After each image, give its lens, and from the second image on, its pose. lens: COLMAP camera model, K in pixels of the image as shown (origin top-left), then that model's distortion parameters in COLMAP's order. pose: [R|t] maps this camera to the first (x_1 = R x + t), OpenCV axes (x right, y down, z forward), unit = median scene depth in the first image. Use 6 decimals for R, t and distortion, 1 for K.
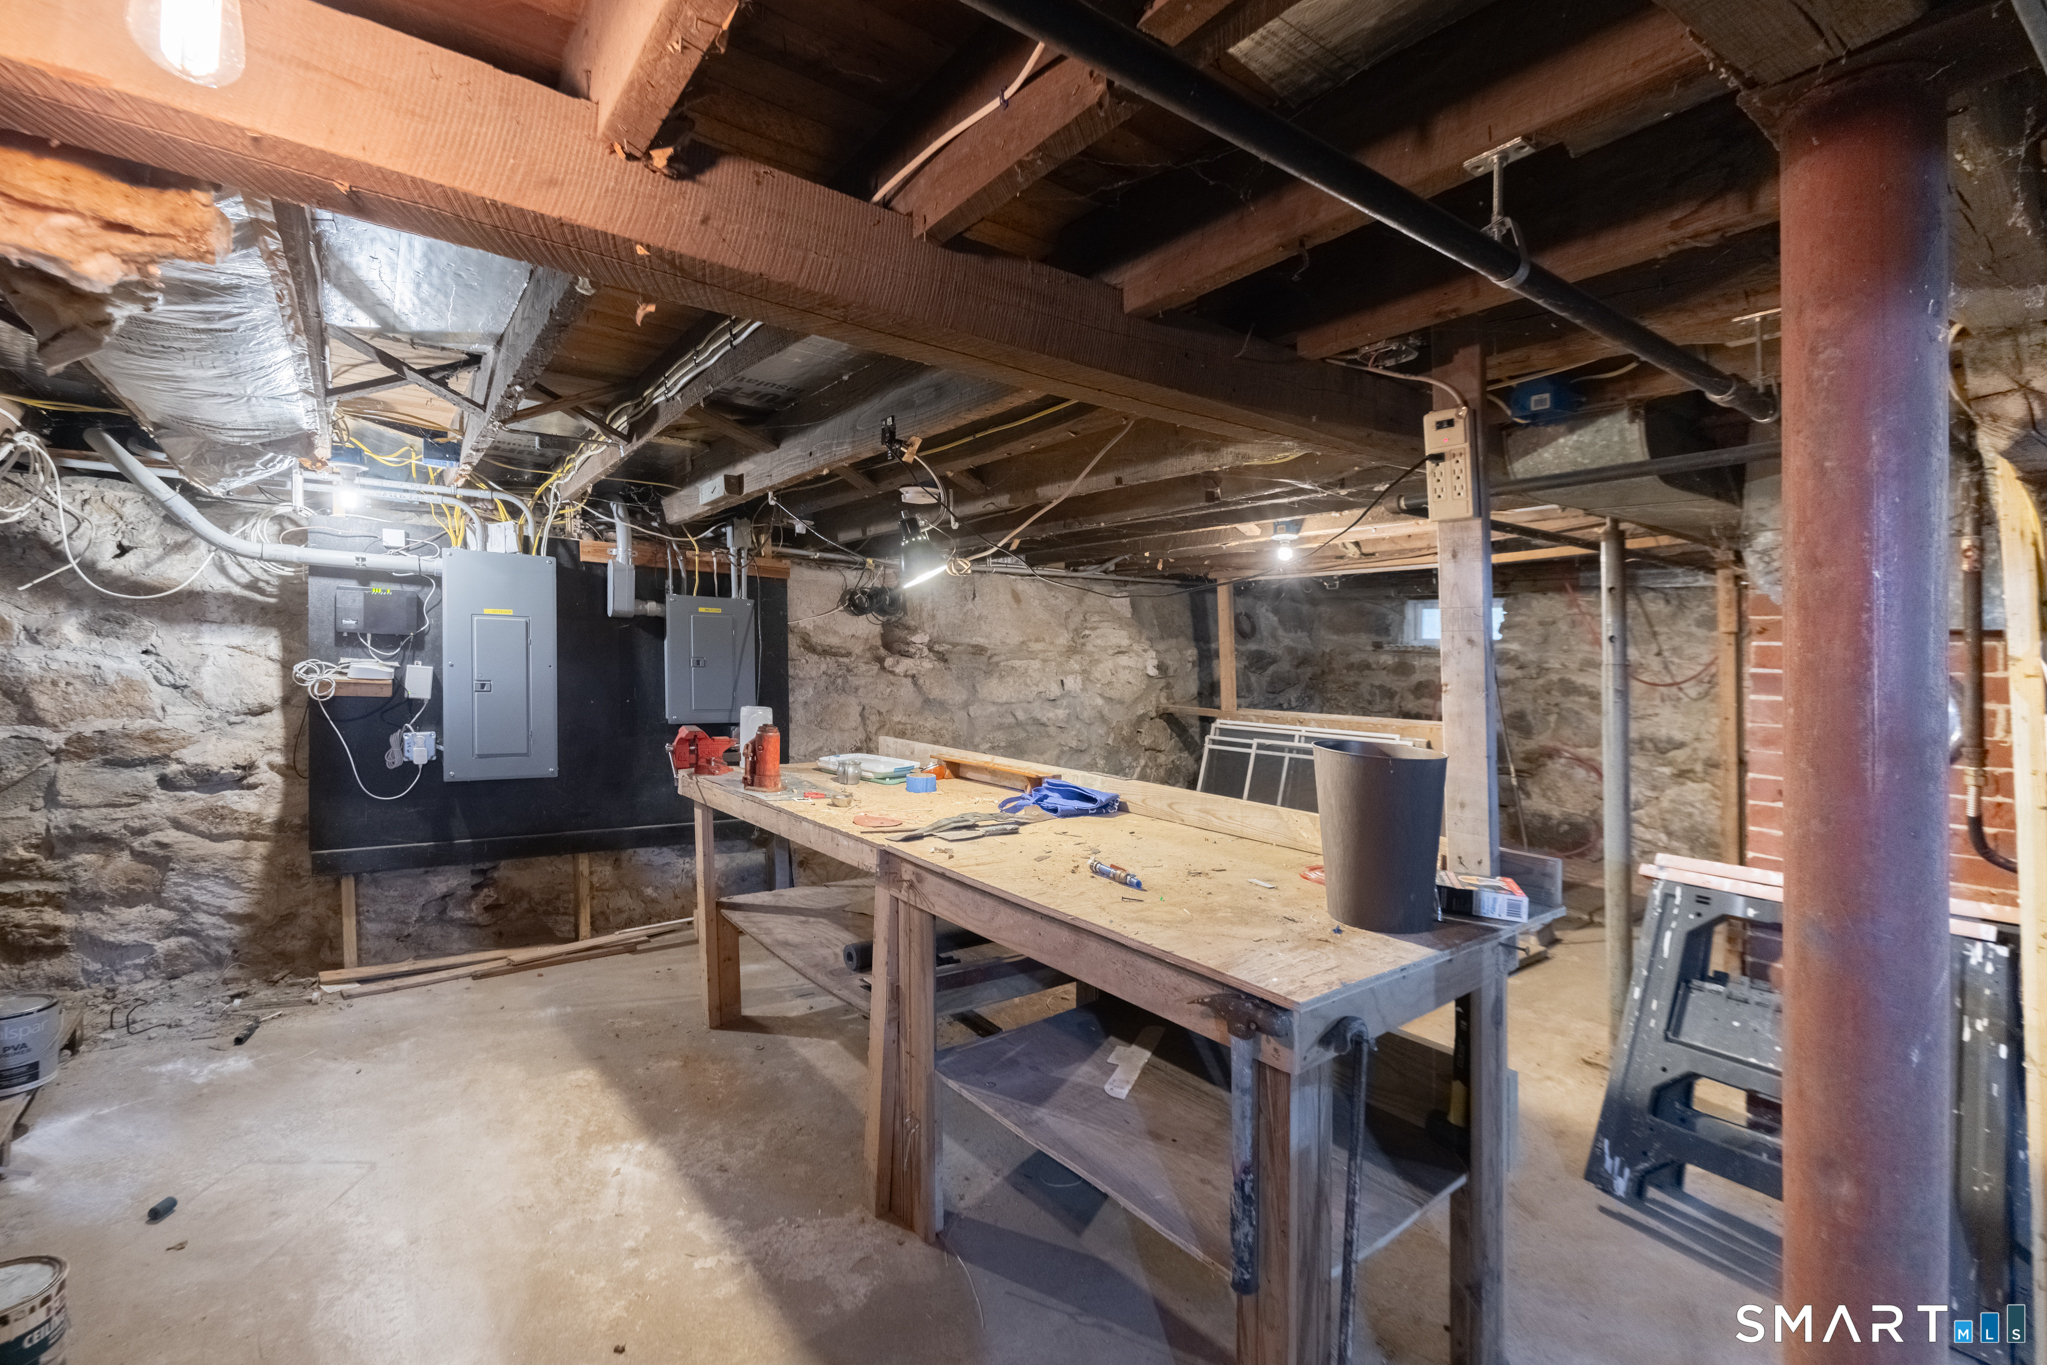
lens RADIAL K [[891.4, 0, 1021.2], [0, 891.4, 742.4], [0, 0, 1]] dist [-0.008532, -0.000159]
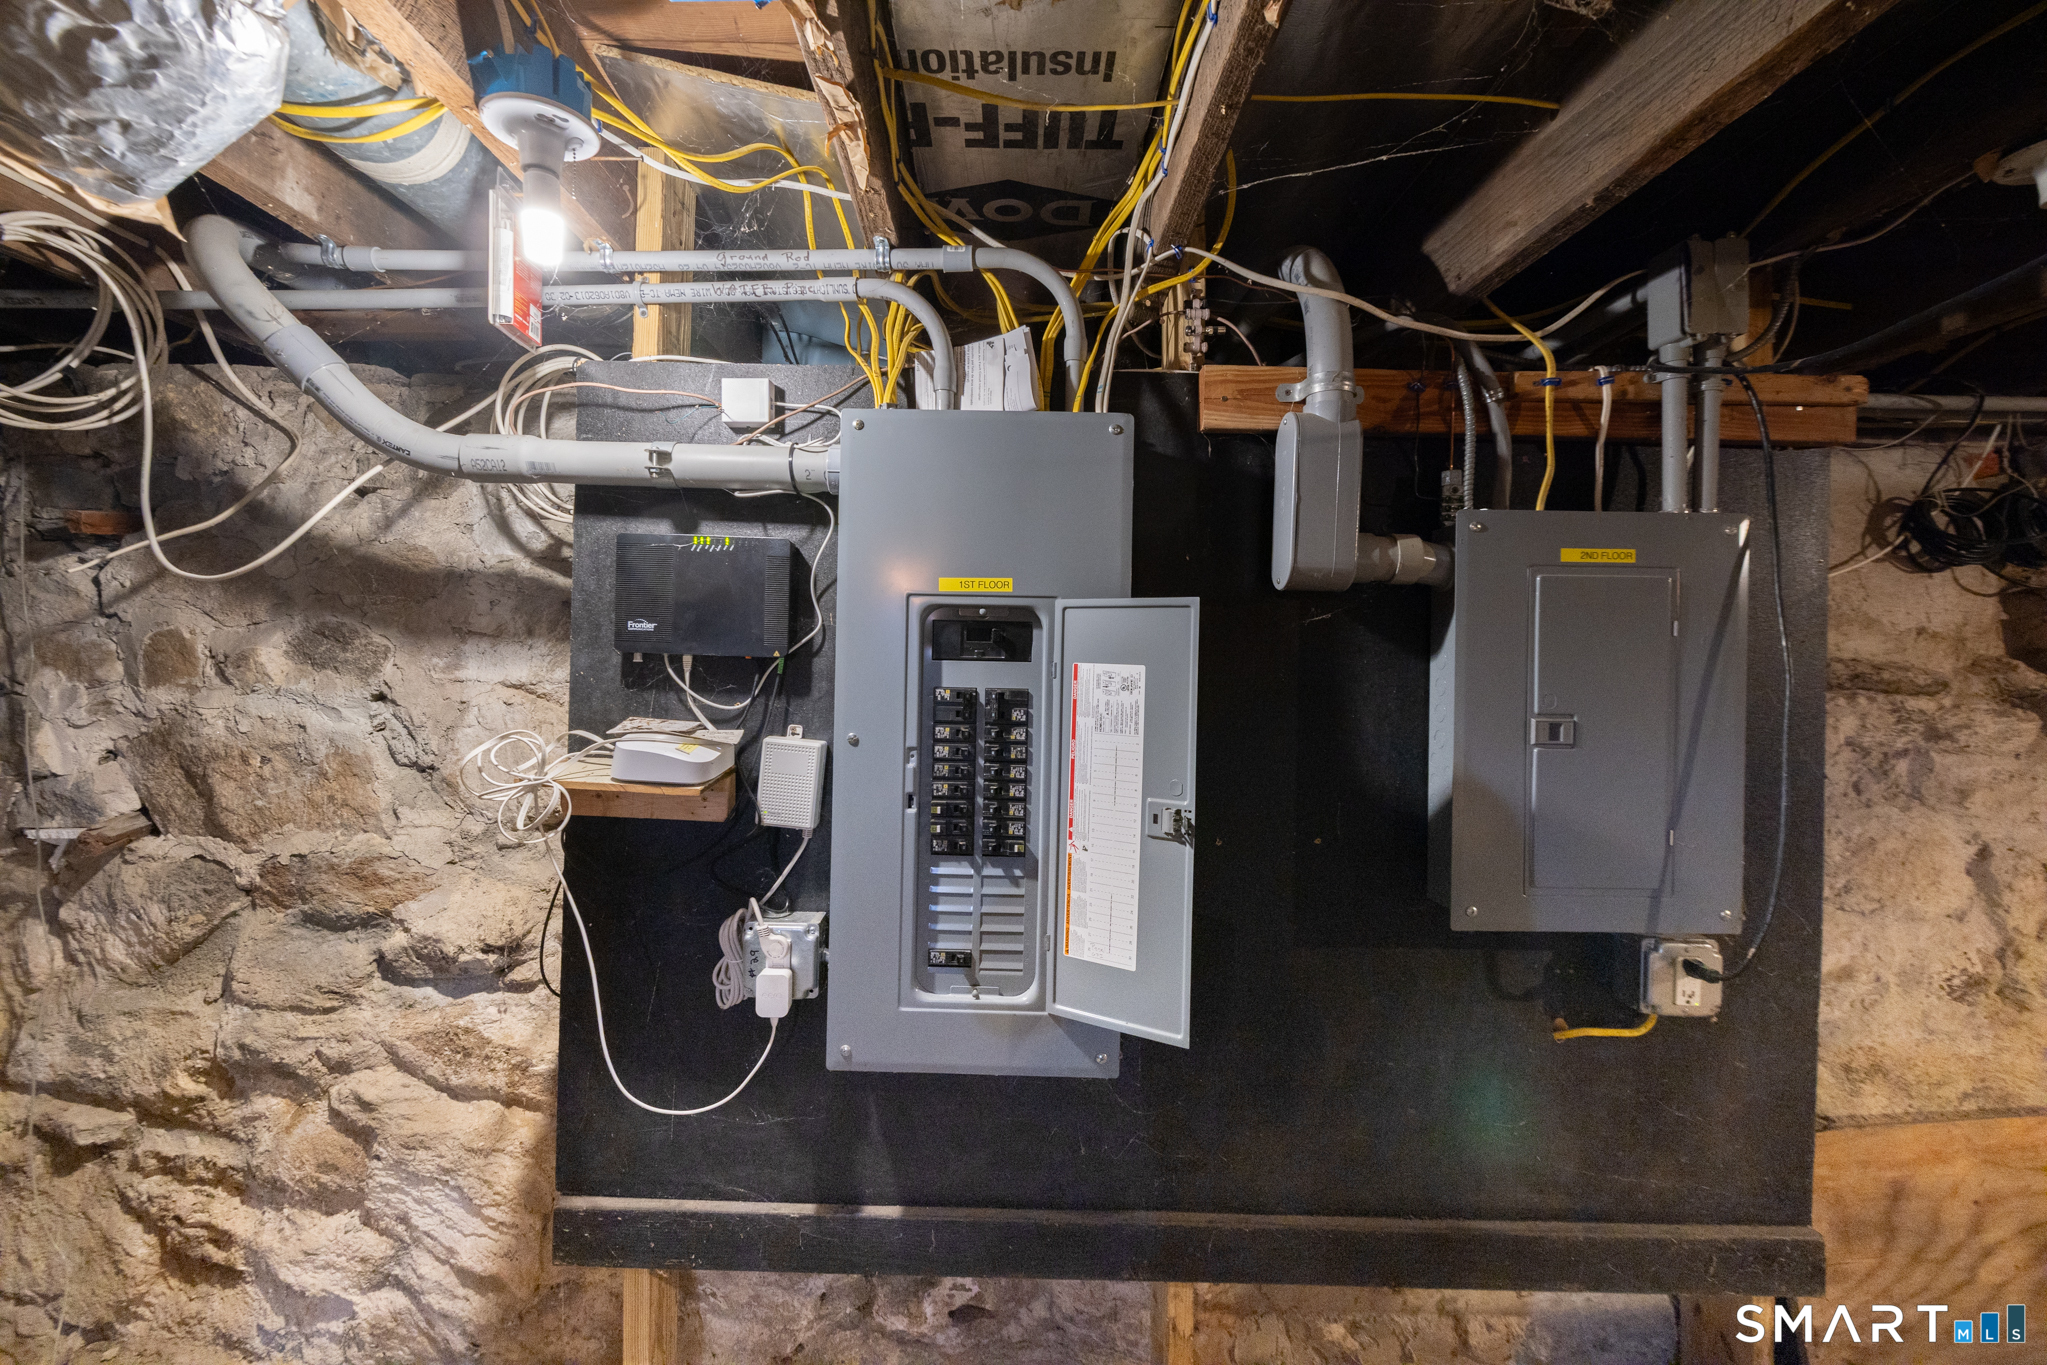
lens RADIAL K [[854.0, 0, 993.0], [0, 854.0, 634.1], [0, 0, 1]] dist [-0.002961, -0.000116]
pose [[0.797575, -0.023651, -0.602756, -0.402926], [-0.048937, 0.993400, -0.103734, -0.098820], [0.601232, 0.112233, 0.791154, 0.778197]]
